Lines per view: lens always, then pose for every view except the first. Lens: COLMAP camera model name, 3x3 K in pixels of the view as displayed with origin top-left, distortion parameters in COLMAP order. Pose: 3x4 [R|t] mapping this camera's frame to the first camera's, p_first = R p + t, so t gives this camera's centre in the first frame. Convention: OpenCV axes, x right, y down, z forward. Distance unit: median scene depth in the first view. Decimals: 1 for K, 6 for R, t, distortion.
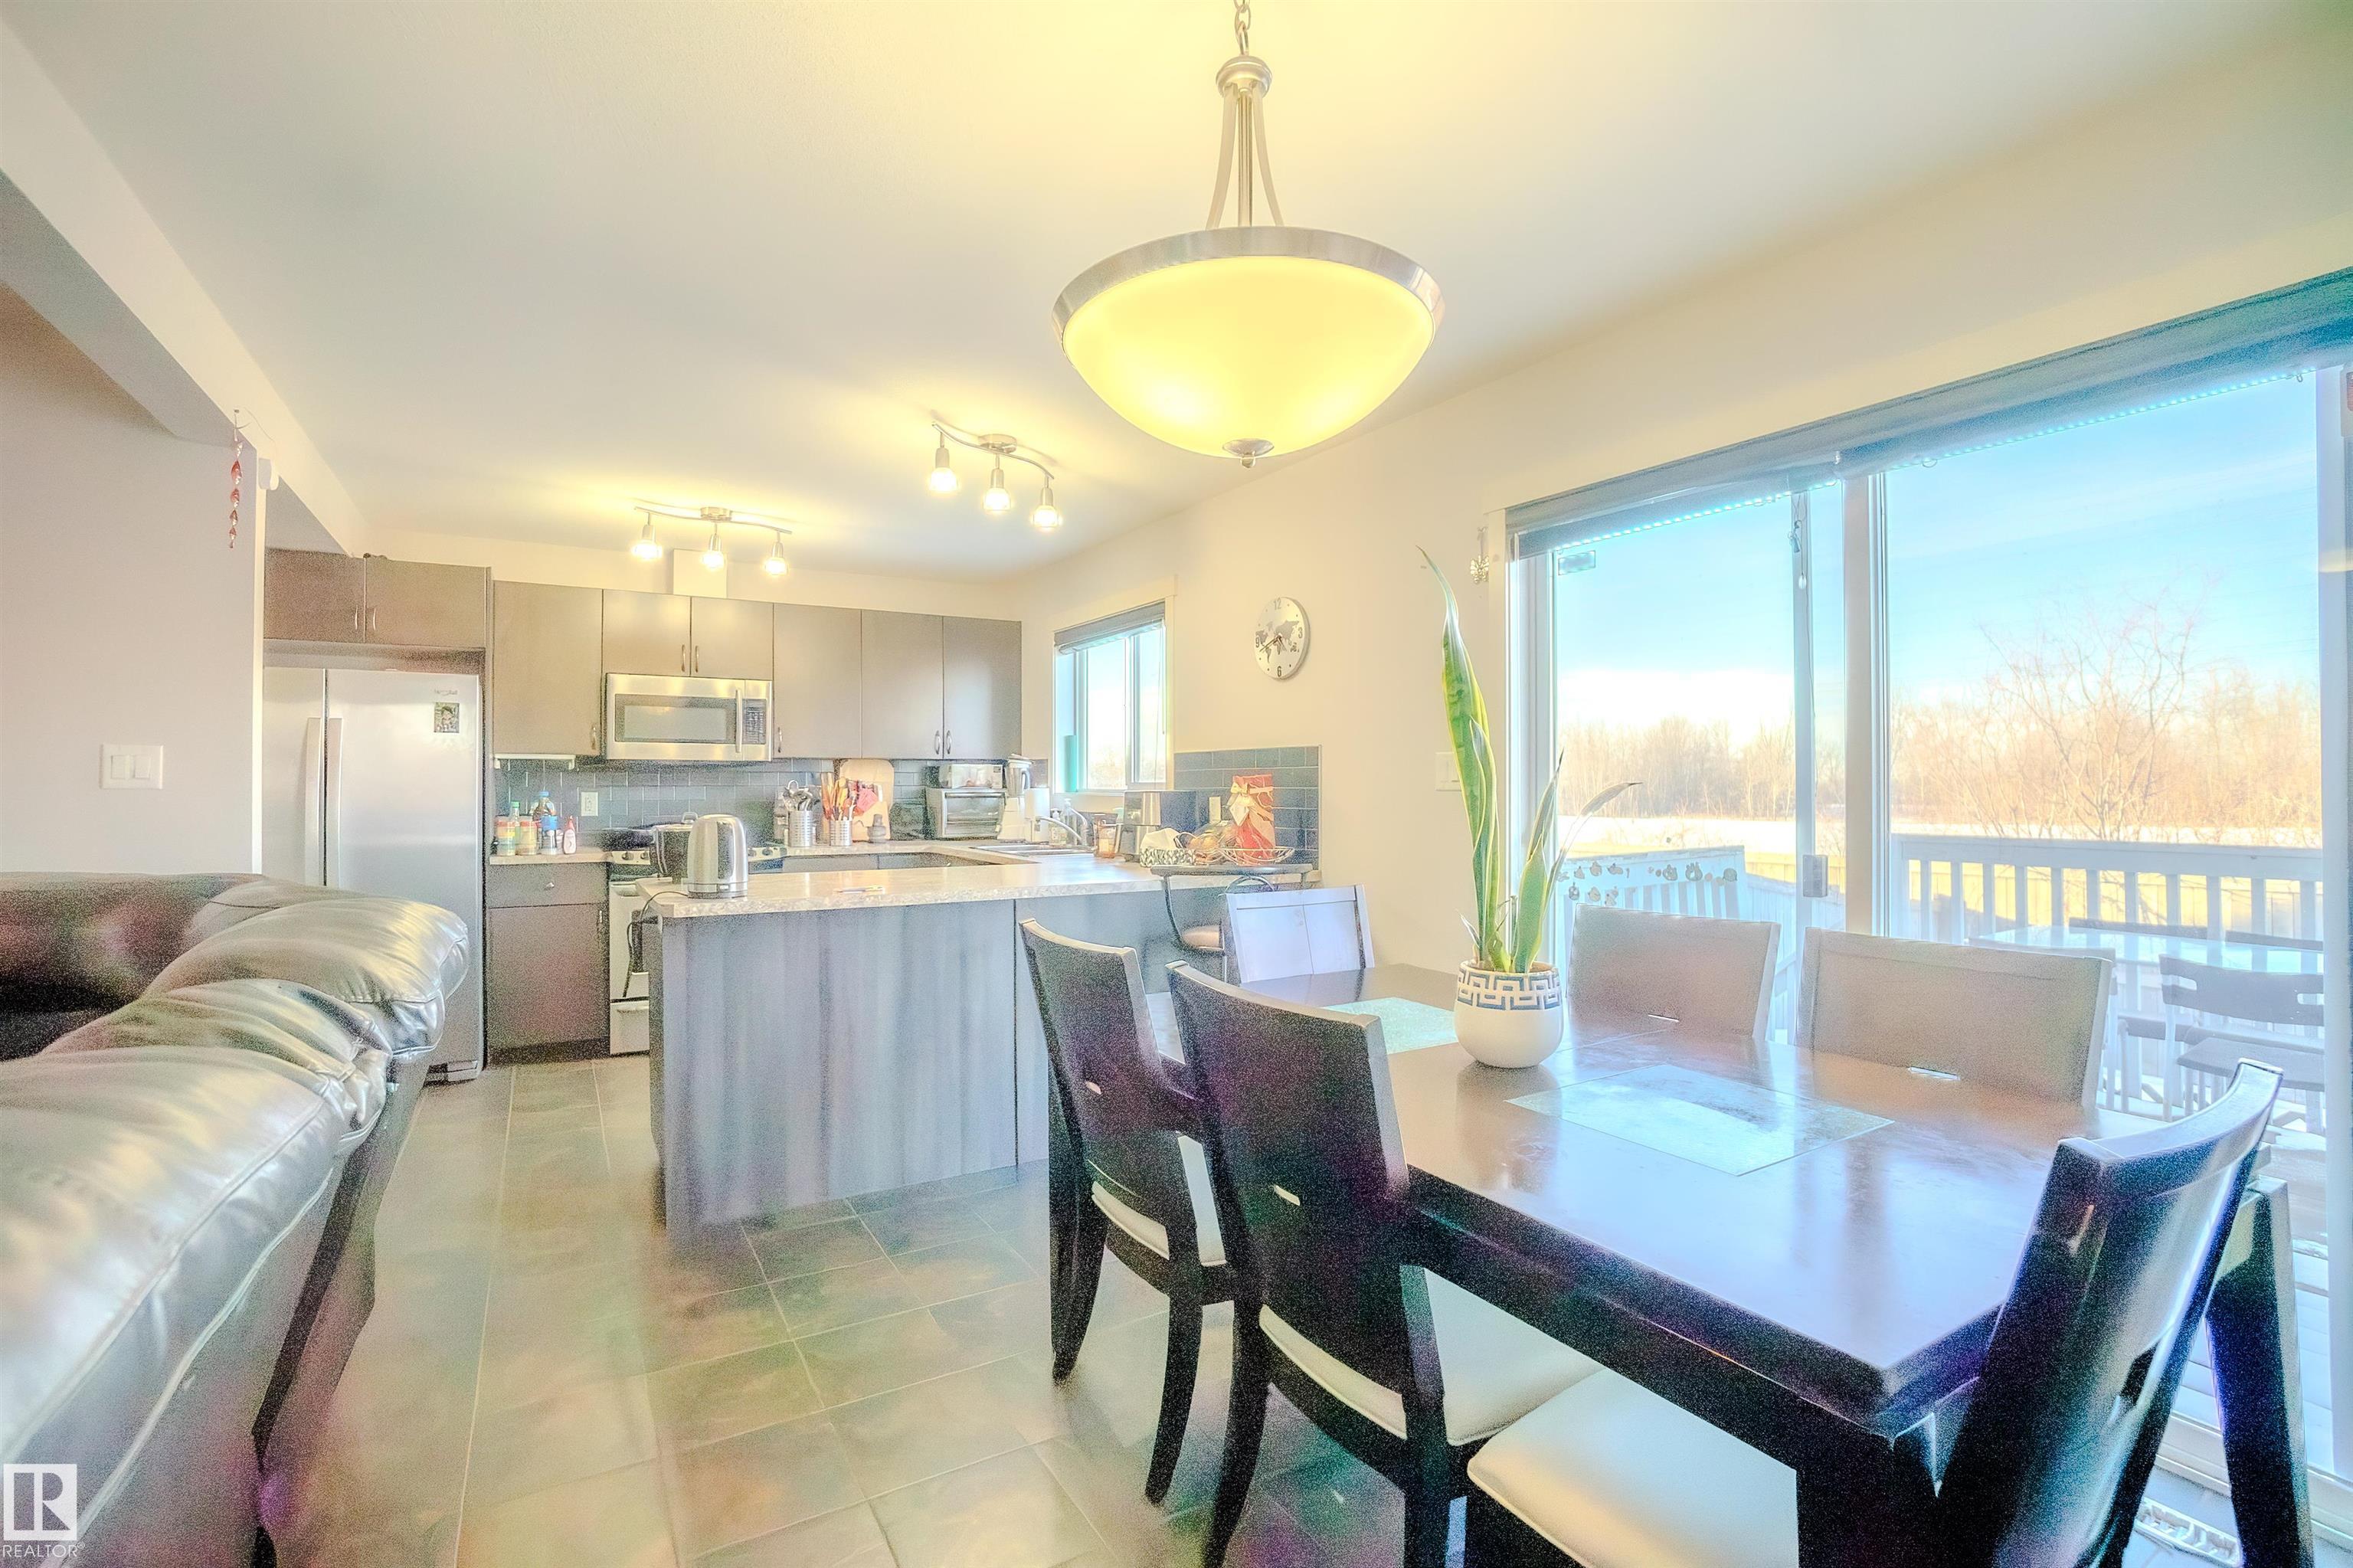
lens RADIAL K [[1038.4, 0, 1169.2], [0, 1038.4, 779.5], [0, 0, 1]] dist [-0.024674, 0.000375]
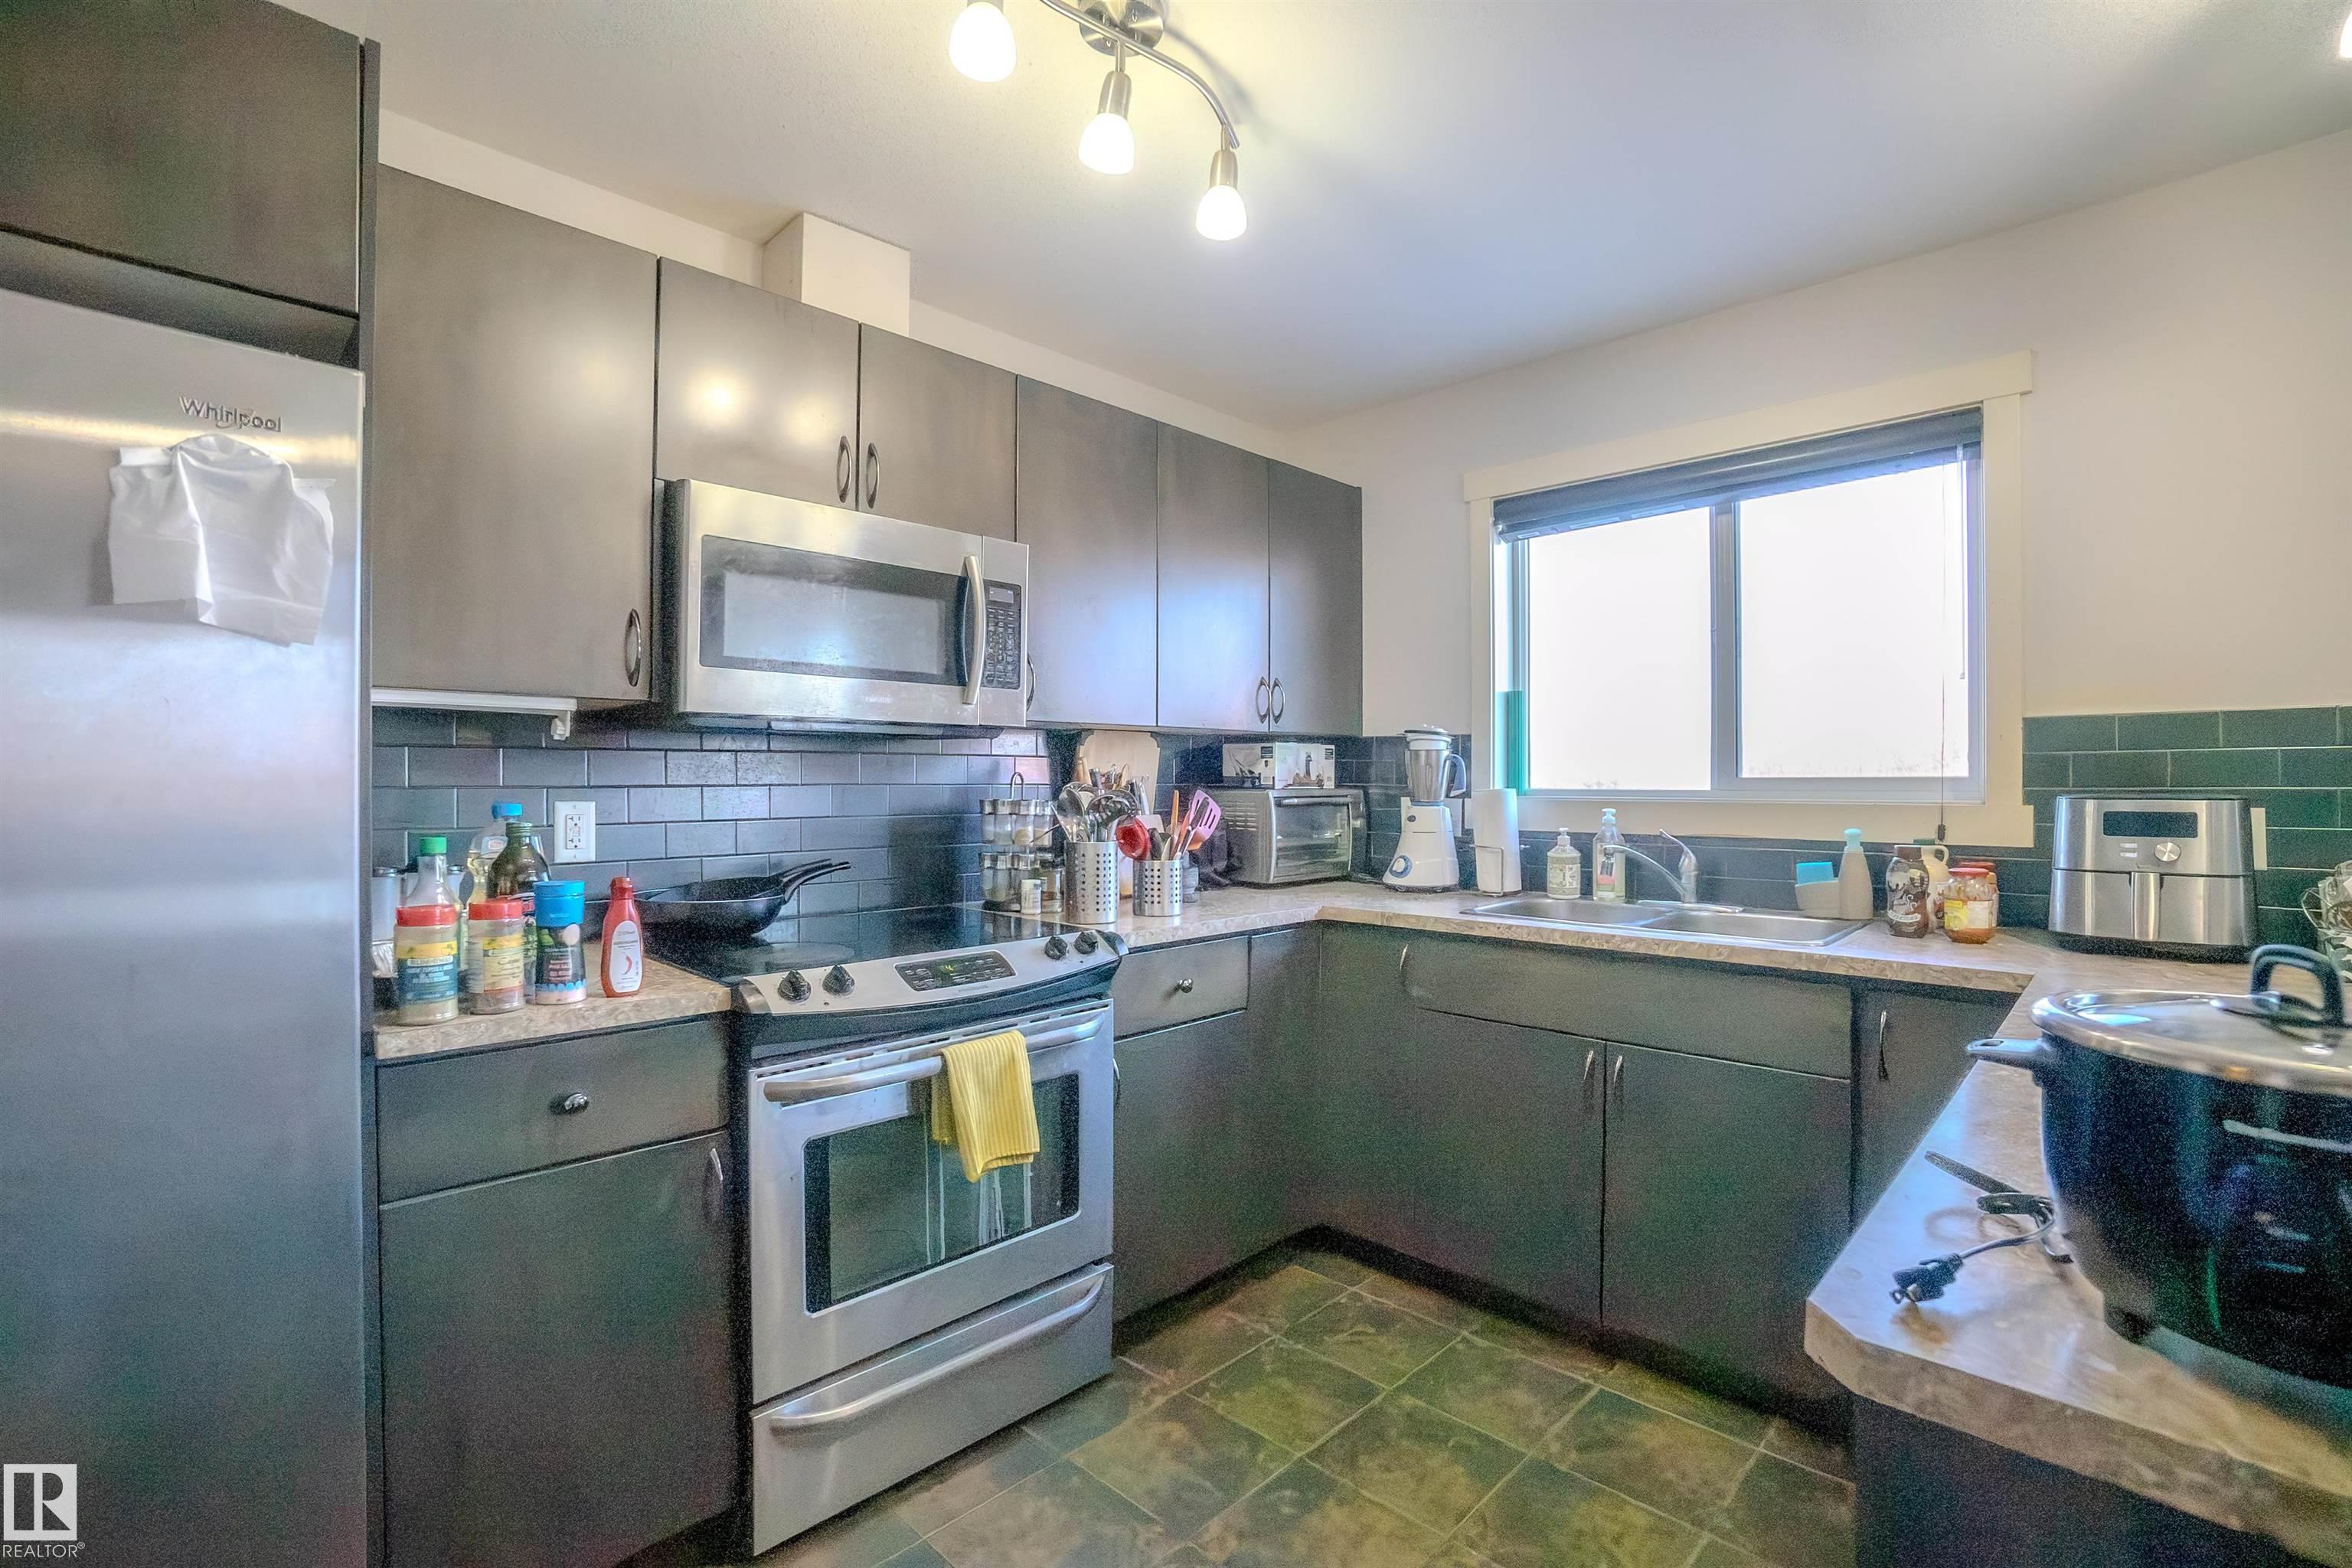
lens RADIAL K [[1037.9, 0, 1175.3], [0, 1037.9, 781.3], [0, 0, 1]] dist [-0.024674, 0.000375]
pose [[0.963954, 0.000481, 0.266070, -0.490971], [-0.002011, 0.999983, 0.005479, 0.002093], [-0.266063, -0.005816, 0.963938, 0.624124]]
